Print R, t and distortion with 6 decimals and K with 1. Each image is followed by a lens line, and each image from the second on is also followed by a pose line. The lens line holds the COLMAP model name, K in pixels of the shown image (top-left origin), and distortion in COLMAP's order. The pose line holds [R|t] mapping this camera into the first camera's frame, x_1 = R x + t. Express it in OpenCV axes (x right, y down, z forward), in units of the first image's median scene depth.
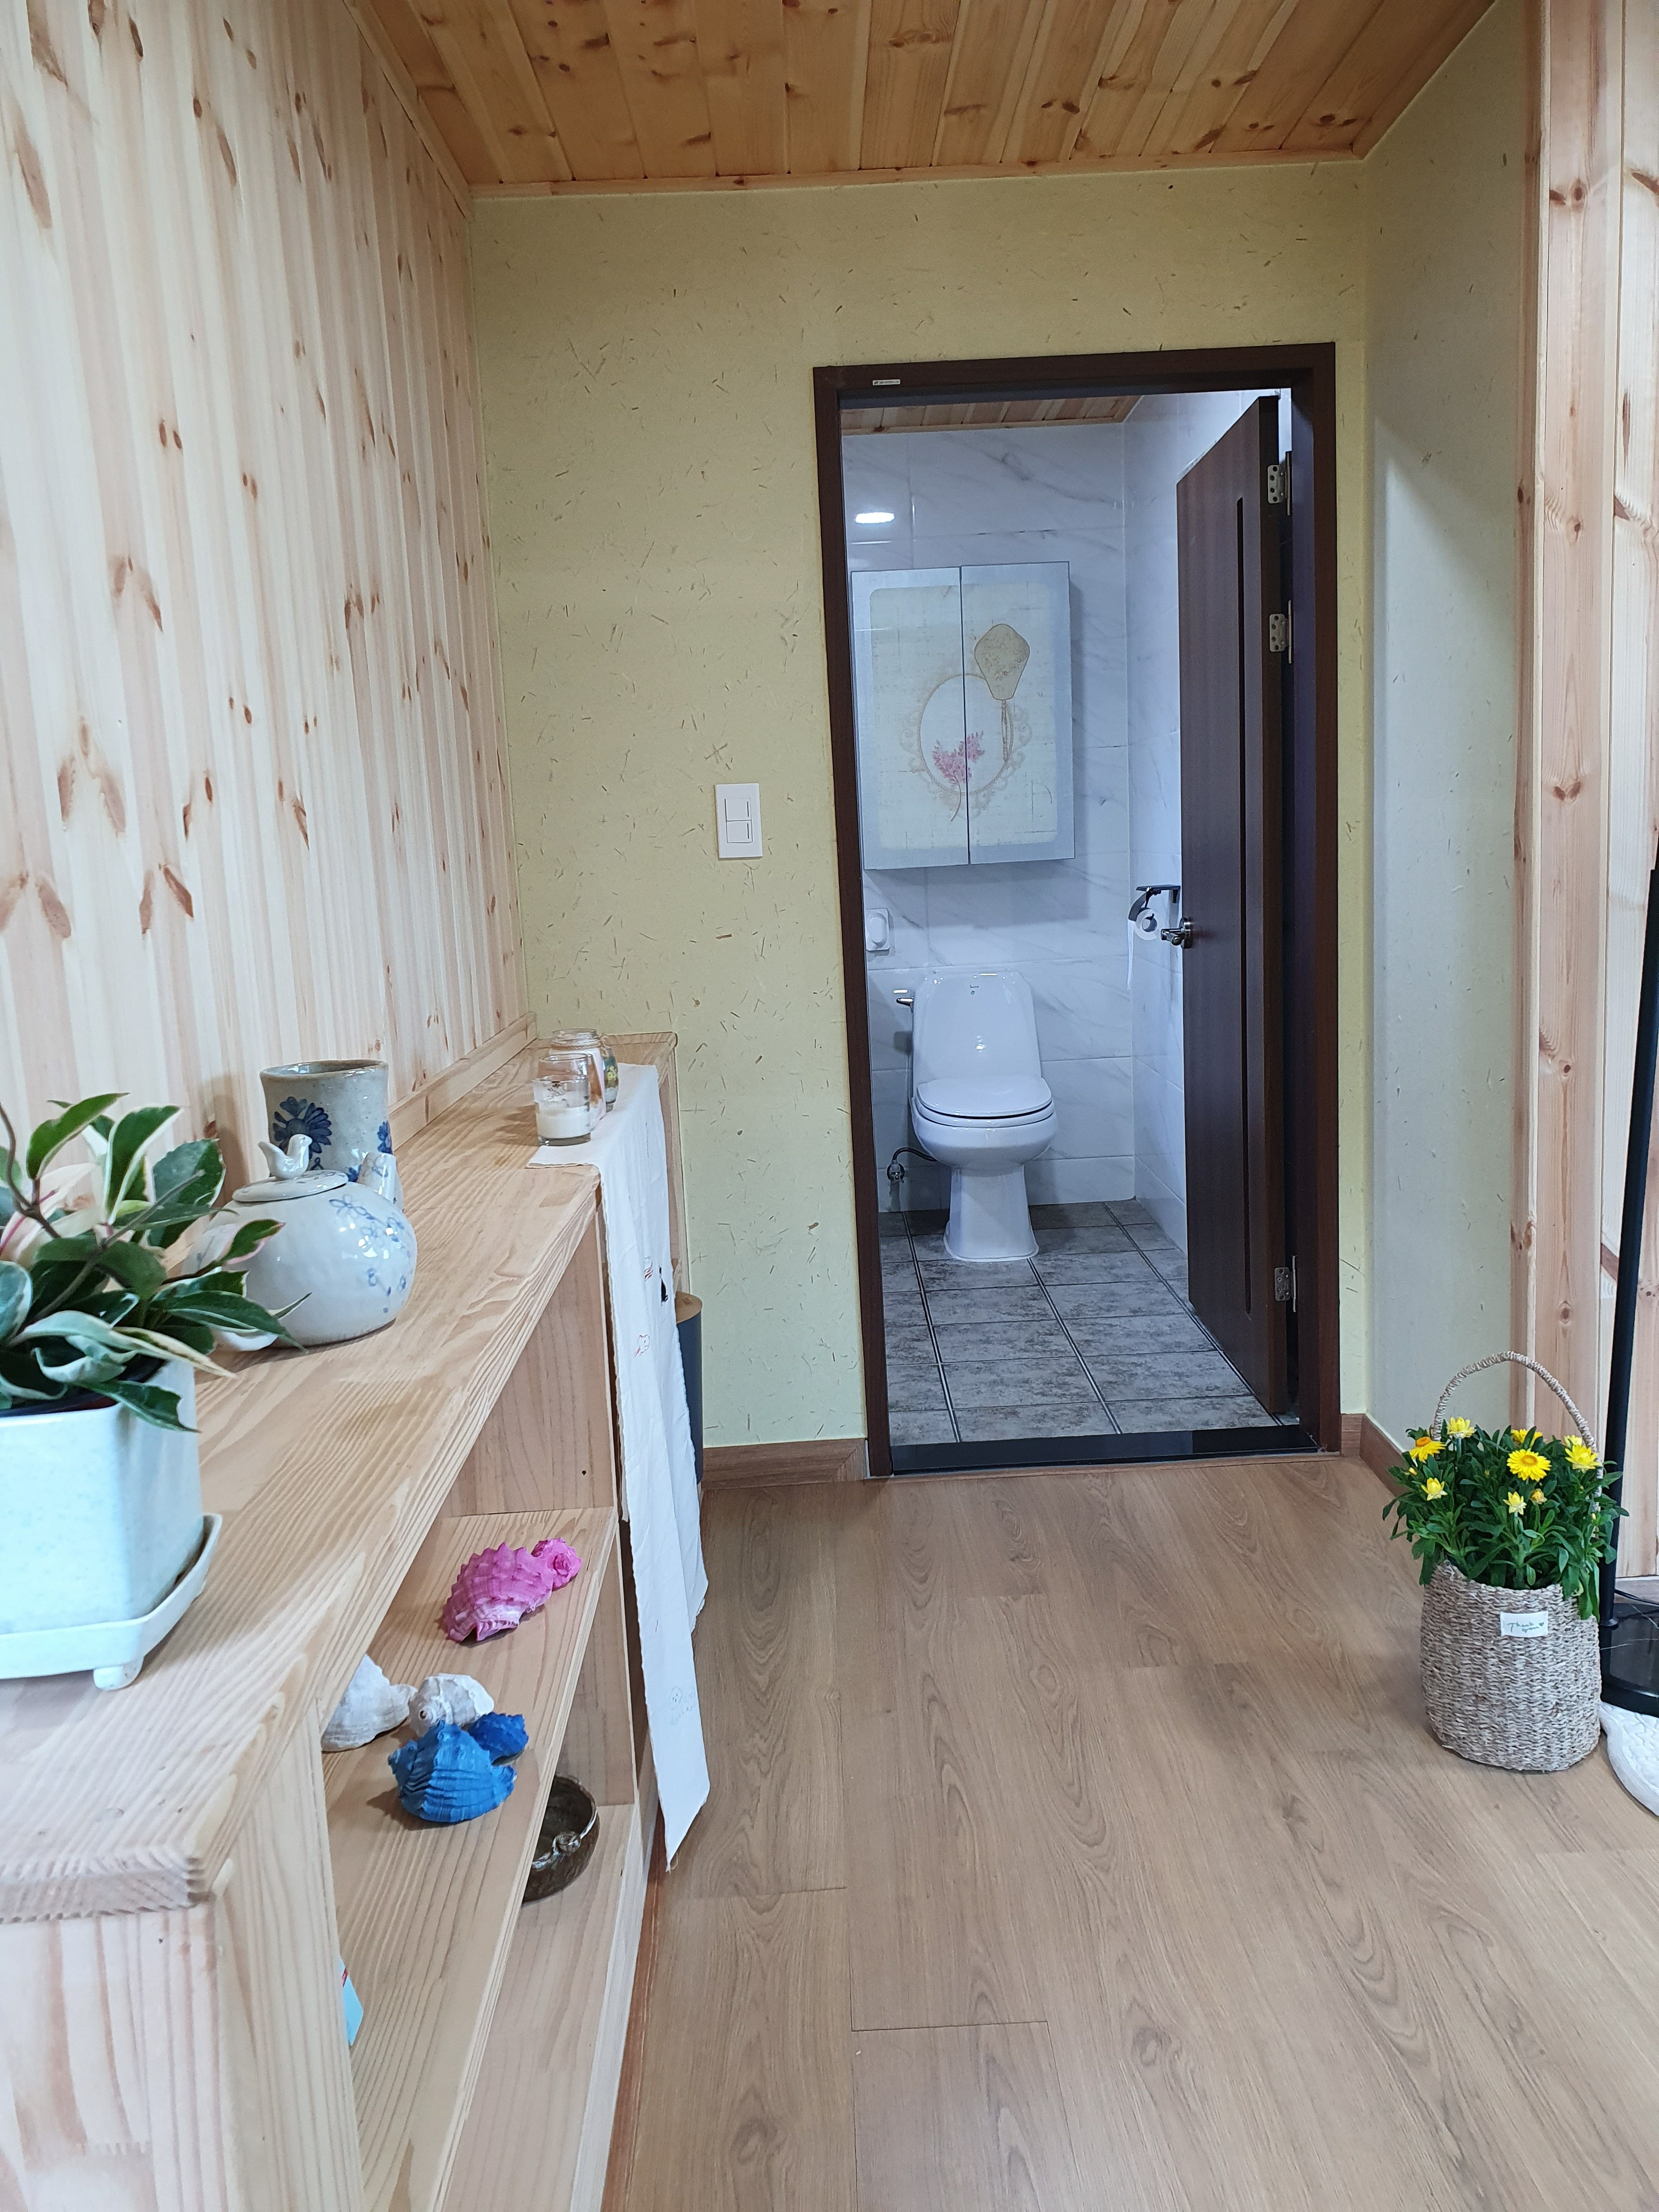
lens RADIAL K [[1715.6, 0, 830.2], [0, 1715.6, 1116.4], [0, 0, 1]] dist [0.023017, -0.008972]
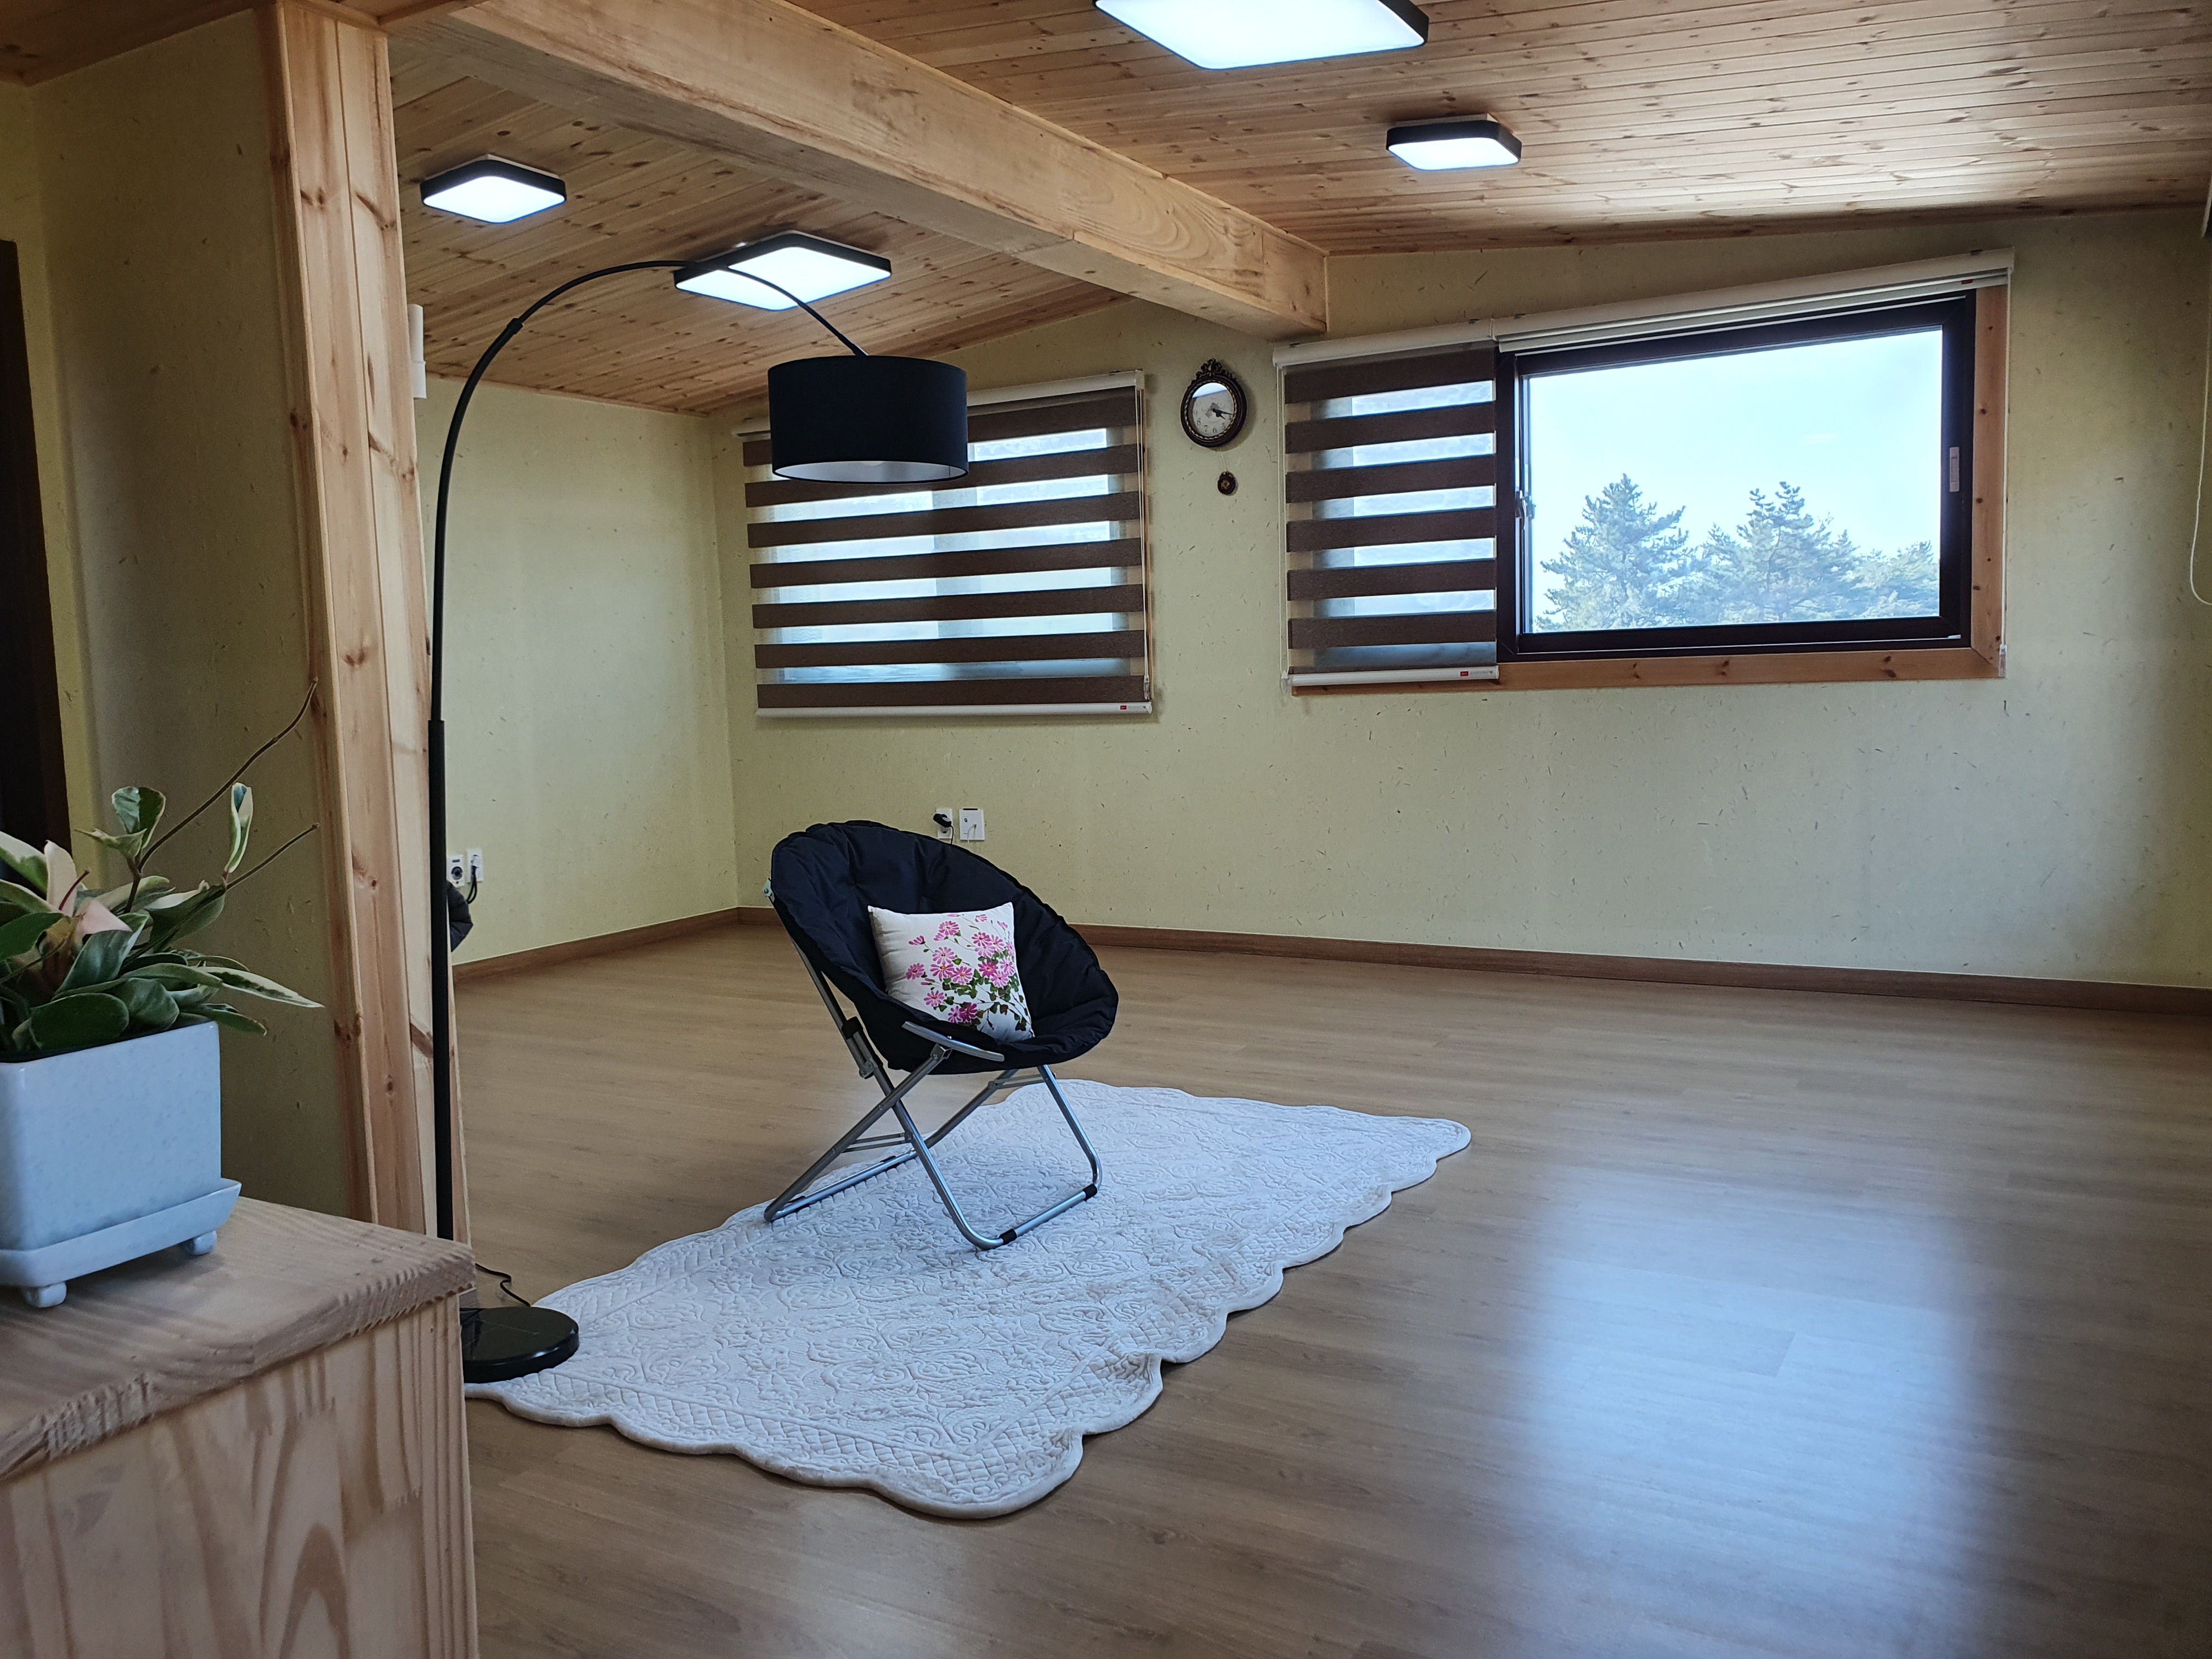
lens RADIAL K [[1715.6, 0, 1106.8], [0, 1715.6, 836.8], [0, 0, 1]] dist [0.023017, -0.008972]
pose [[0.518098, -0.061766, 0.853088, -0.374203], [0.155557, 0.987560, -0.022971, 0.052902], [-0.841056, 0.144605, 0.521261, -0.087601]]
